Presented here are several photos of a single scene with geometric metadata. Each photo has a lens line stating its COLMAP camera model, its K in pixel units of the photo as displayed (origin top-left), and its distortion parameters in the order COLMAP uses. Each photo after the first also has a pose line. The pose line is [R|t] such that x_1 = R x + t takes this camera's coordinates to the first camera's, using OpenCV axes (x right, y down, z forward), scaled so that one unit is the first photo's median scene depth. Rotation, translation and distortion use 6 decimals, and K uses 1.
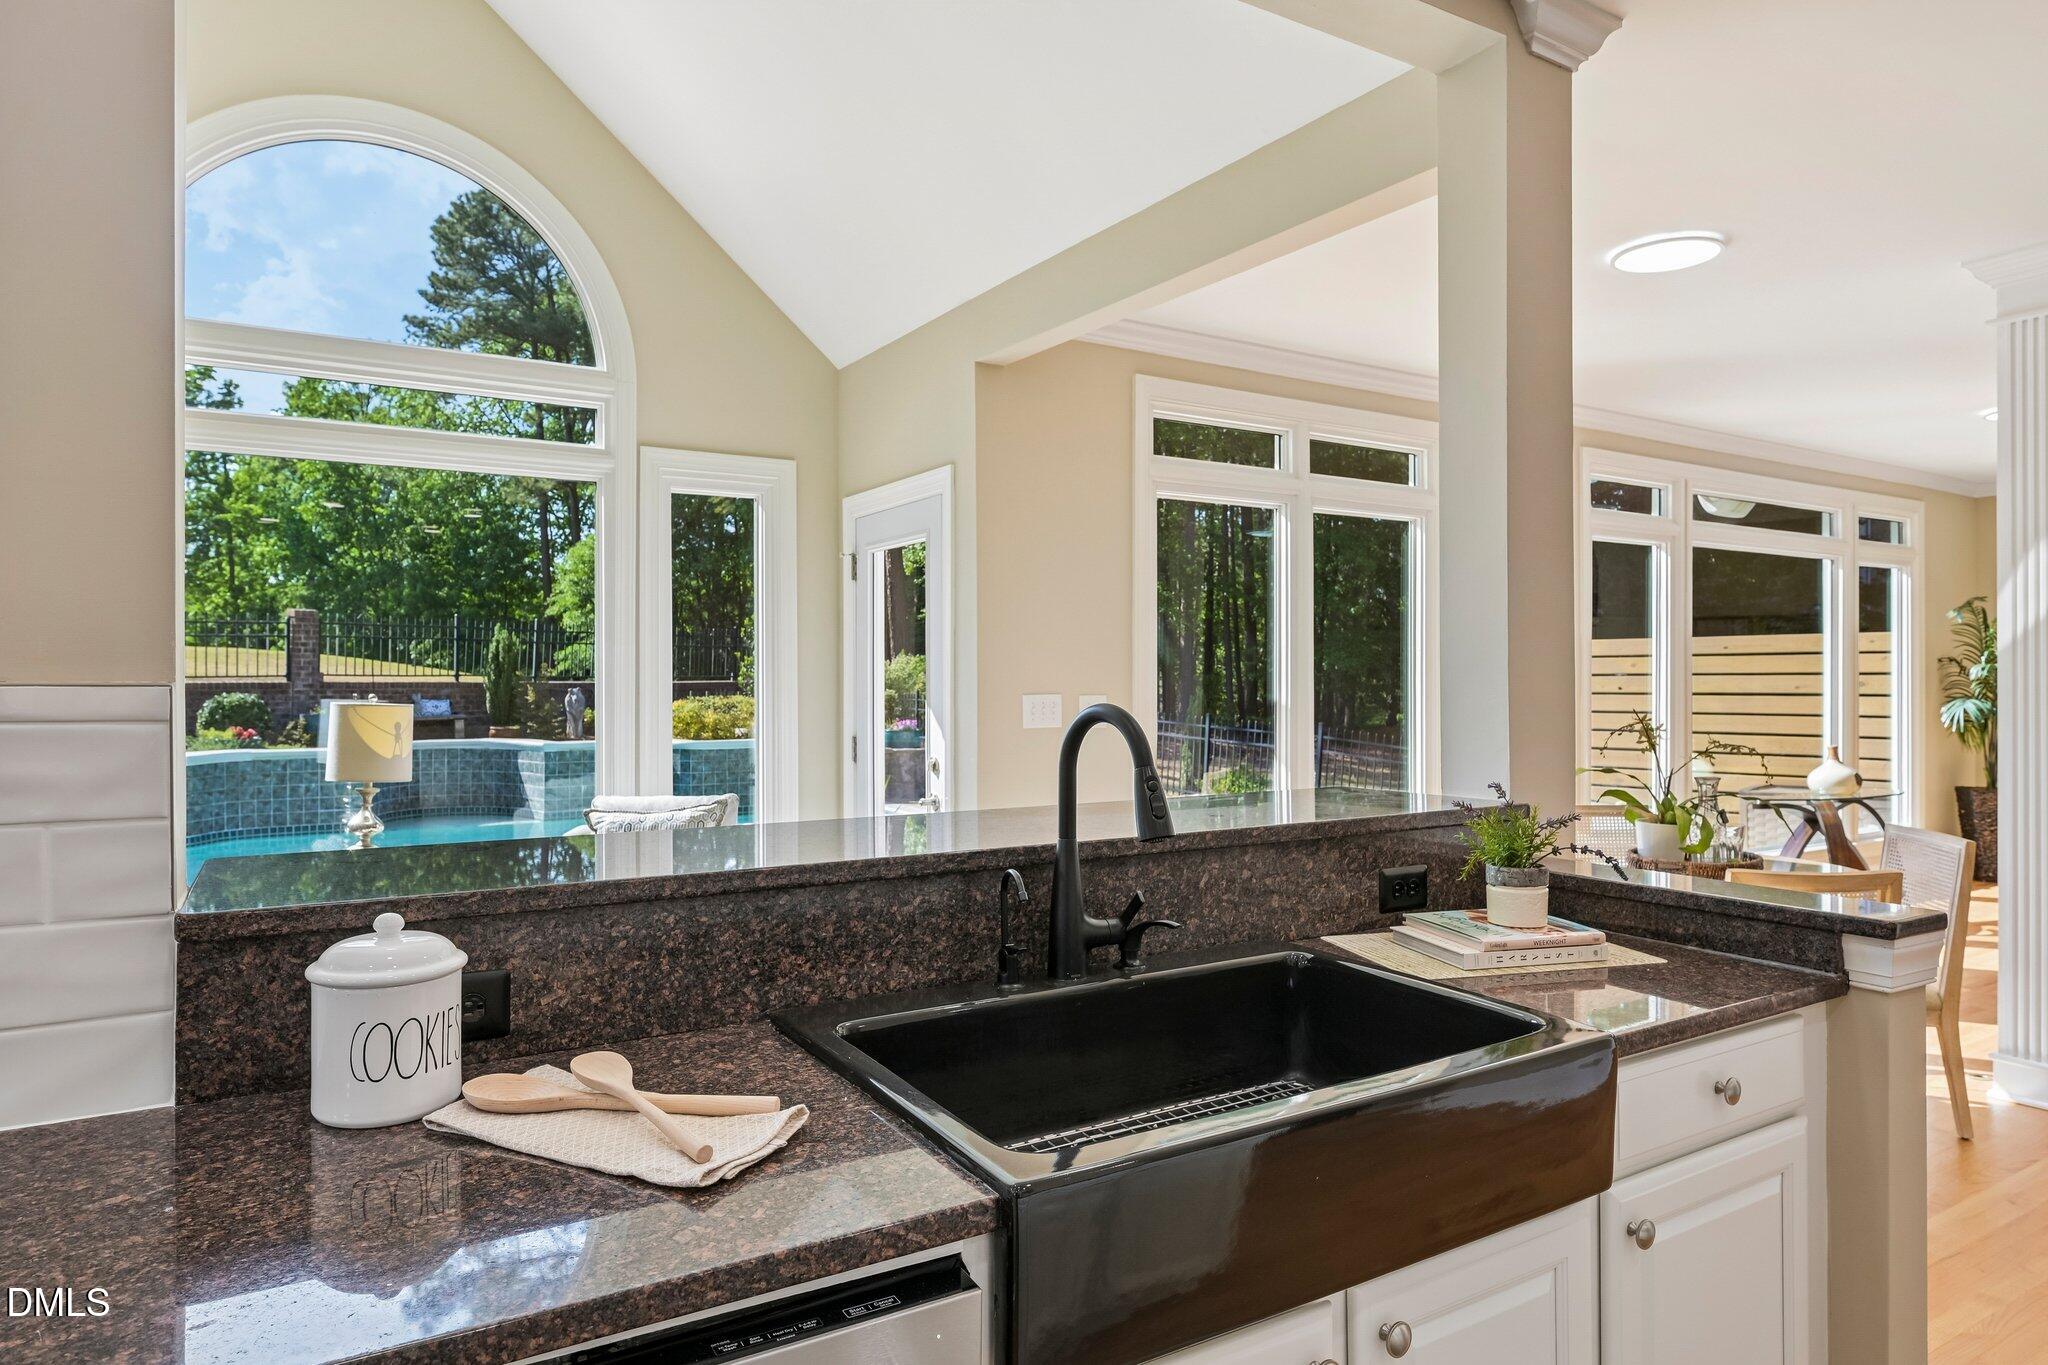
lens RADIAL K [[1218.5, 0, 1018.4], [0, 1218.5, 676.7], [0, 0, 1]] dist [0.000152, -0.000582]
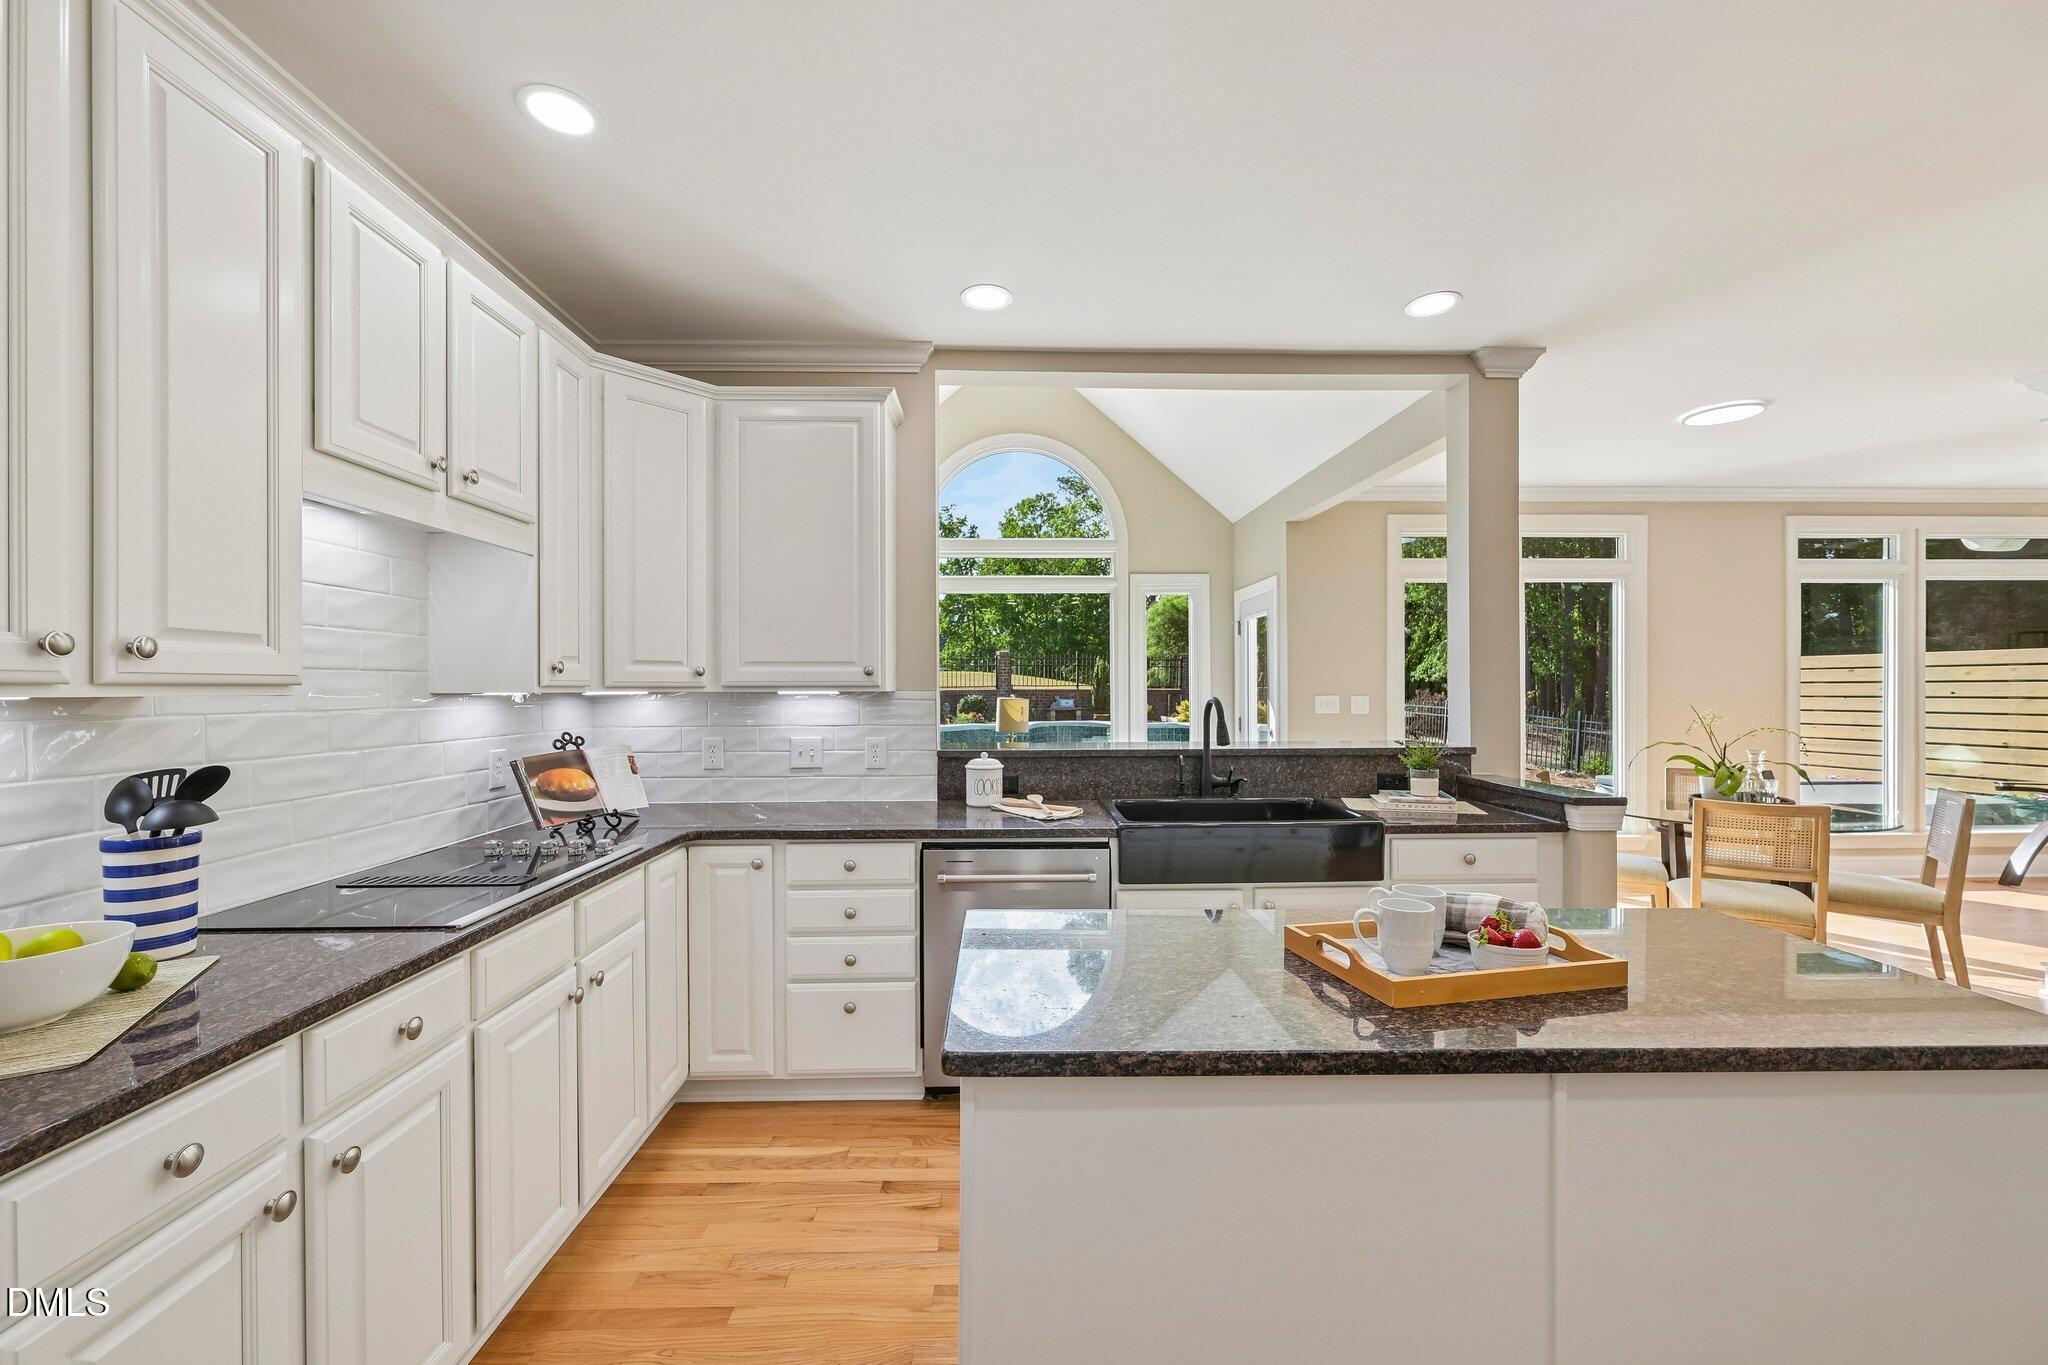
lens RADIAL K [[798.3, 0, 1024.0], [0, 798.3, 690.4], [0, 0, 1]] dist [-0.003670, 0.000675]
pose [[0.871278, -0.001540, -0.490787, 0.198897], [0.004580, 0.999977, 0.004991, -0.001289], [0.490768, -0.006597, 0.871266, -0.268708]]
